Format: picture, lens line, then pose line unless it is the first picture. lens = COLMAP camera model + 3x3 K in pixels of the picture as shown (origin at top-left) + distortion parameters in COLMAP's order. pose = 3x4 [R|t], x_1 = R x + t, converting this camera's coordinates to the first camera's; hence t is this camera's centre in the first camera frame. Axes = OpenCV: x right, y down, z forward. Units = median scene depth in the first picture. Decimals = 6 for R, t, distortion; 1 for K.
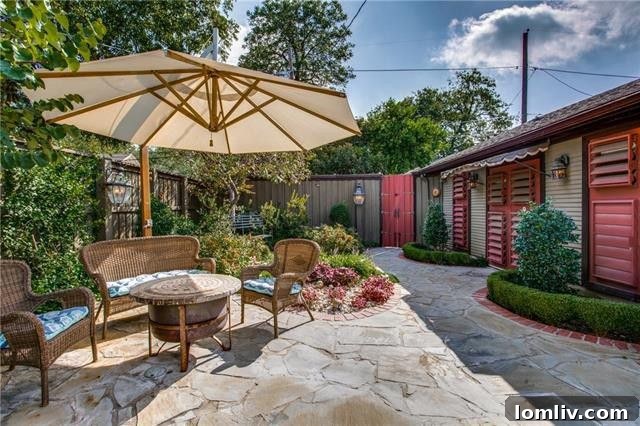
lens RADIAL K [[320.2, 0, 322.4], [0, 320.2, 210.1], [0, 0, 1]] dist [-0.077459, 0.034278]
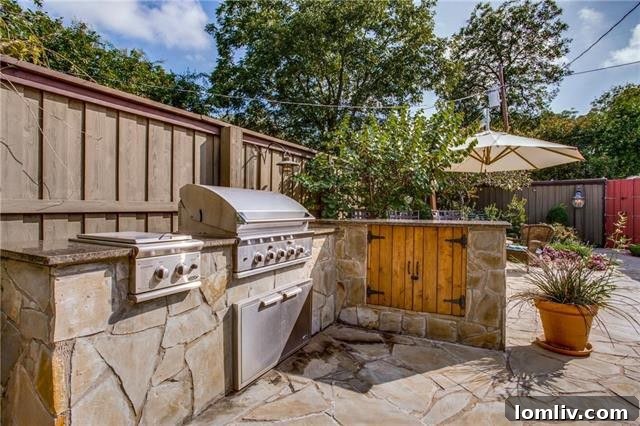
lens RADIAL K [[320.2, 0, 322.4], [0, 320.2, 210.1], [0, 0, 1]] dist [-0.077459, 0.034278]
pose [[0.841962, 0.014979, -0.539329, -0.050084], [-0.021820, 0.999742, -0.006297, 0.016092], [0.539096, 0.017070, 0.842072, -0.336175]]
